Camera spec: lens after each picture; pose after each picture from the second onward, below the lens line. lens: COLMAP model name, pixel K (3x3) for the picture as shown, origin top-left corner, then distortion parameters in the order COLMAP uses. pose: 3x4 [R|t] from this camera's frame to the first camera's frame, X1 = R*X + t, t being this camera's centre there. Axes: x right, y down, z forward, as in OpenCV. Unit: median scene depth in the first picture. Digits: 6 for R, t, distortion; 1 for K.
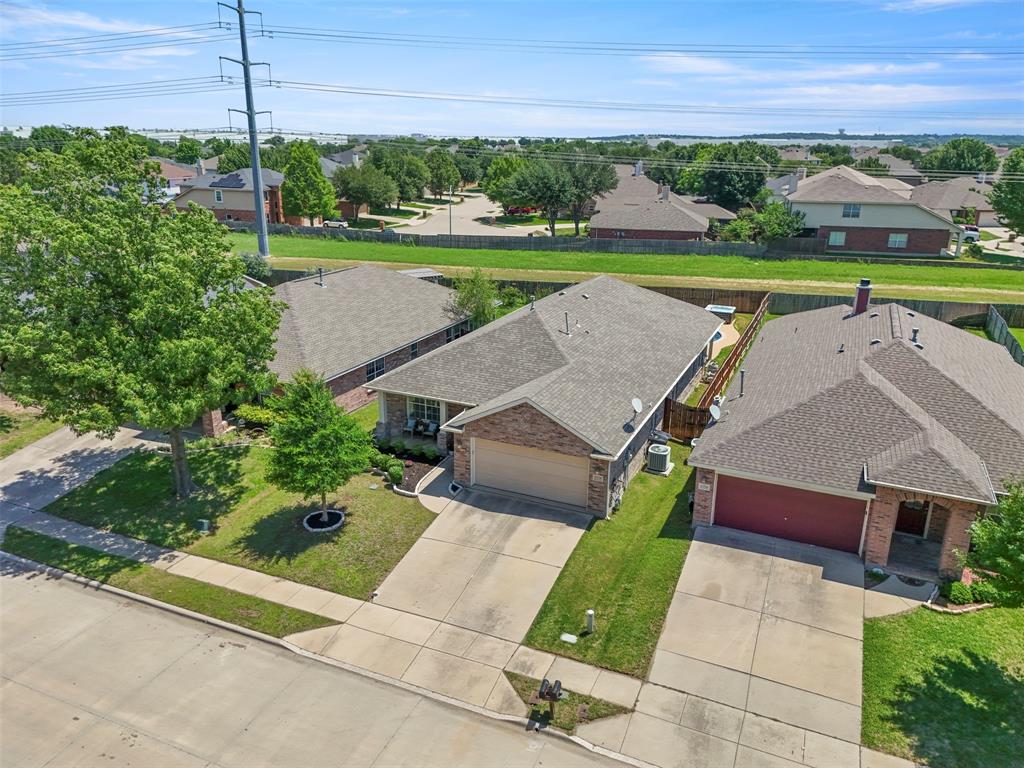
lens RADIAL K [[761.8, 0, 511.6], [0, 761.8, 367.4], [0, 0, 1]] dist [0.076847, -0.066709]
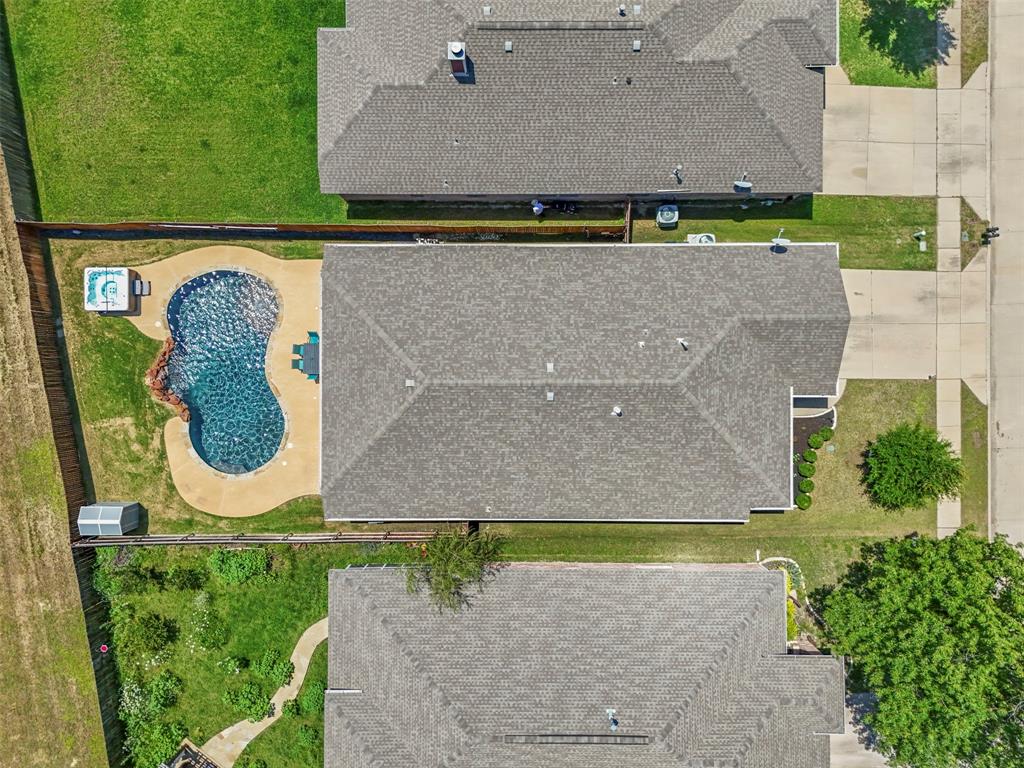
lens RADIAL K [[761.8, 0, 511.6], [0, 761.8, 367.4], [0, 0, 1]] dist [0.076847, -0.066709]
pose [[-0.407020, -0.913419, -0.000338, 0.163548], [0.271596, -0.121377, 0.954727, -1.270767], [-0.872107, 0.388501, 0.297484, 1.135028]]
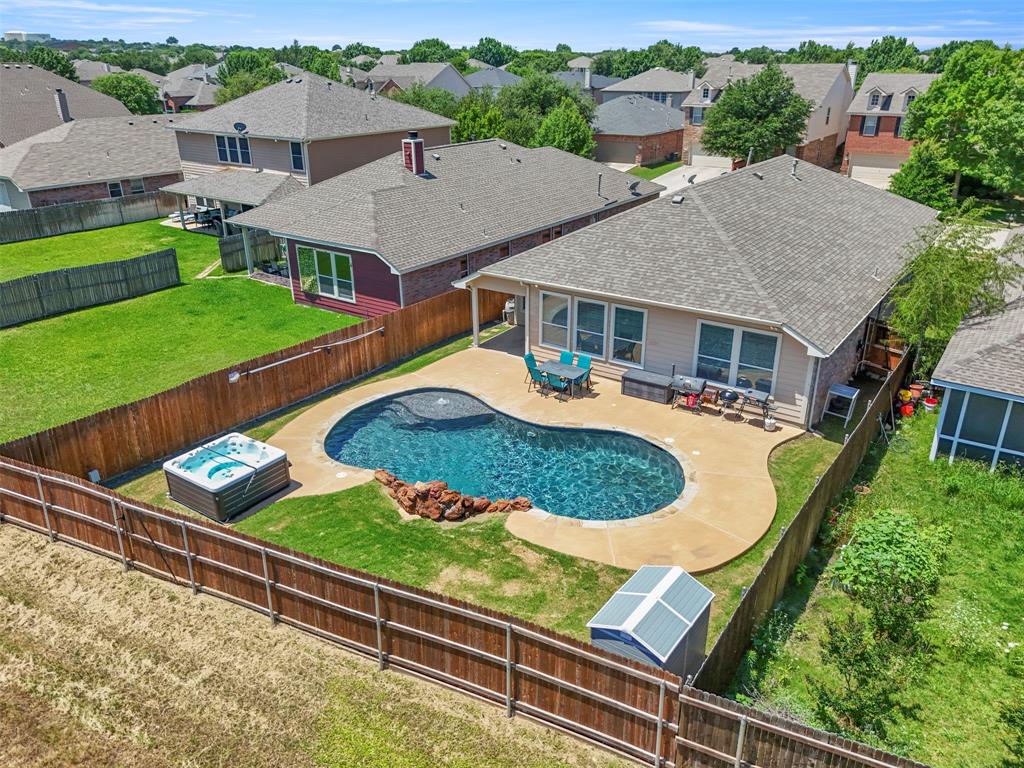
lens RADIAL K [[761.8, 0, 511.6], [0, 761.8, 367.4], [0, 0, 1]] dist [0.076847, -0.066709]
pose [[-0.980104, -0.069856, 0.185787, 0.214294], [0.062544, 0.779641, 0.623095, -0.633913], [-0.188374, 0.622318, -0.759760, 2.473959]]
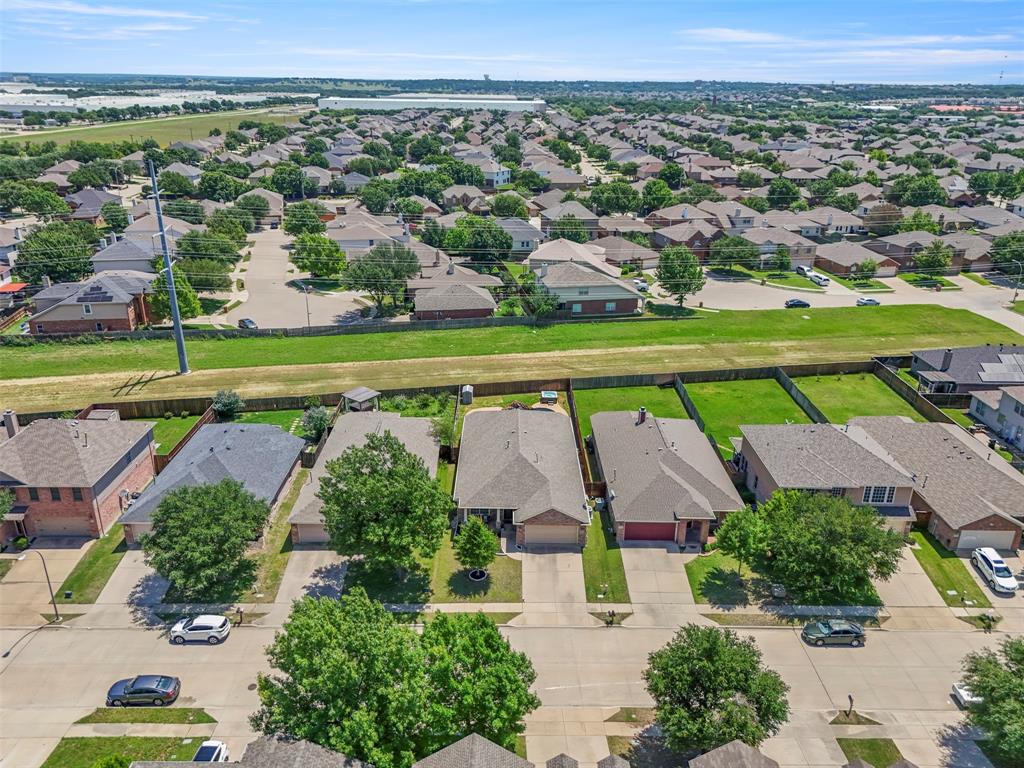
lens RADIAL K [[761.8, 0, 511.6], [0, 761.8, 367.4], [0, 0, 1]] dist [0.076847, -0.066709]
pose [[0.912299, -0.142941, 0.383768, -0.985920], [0.115468, 0.988870, 0.093828, -0.653589], [-0.392909, -0.041286, 0.918650, -1.197663]]
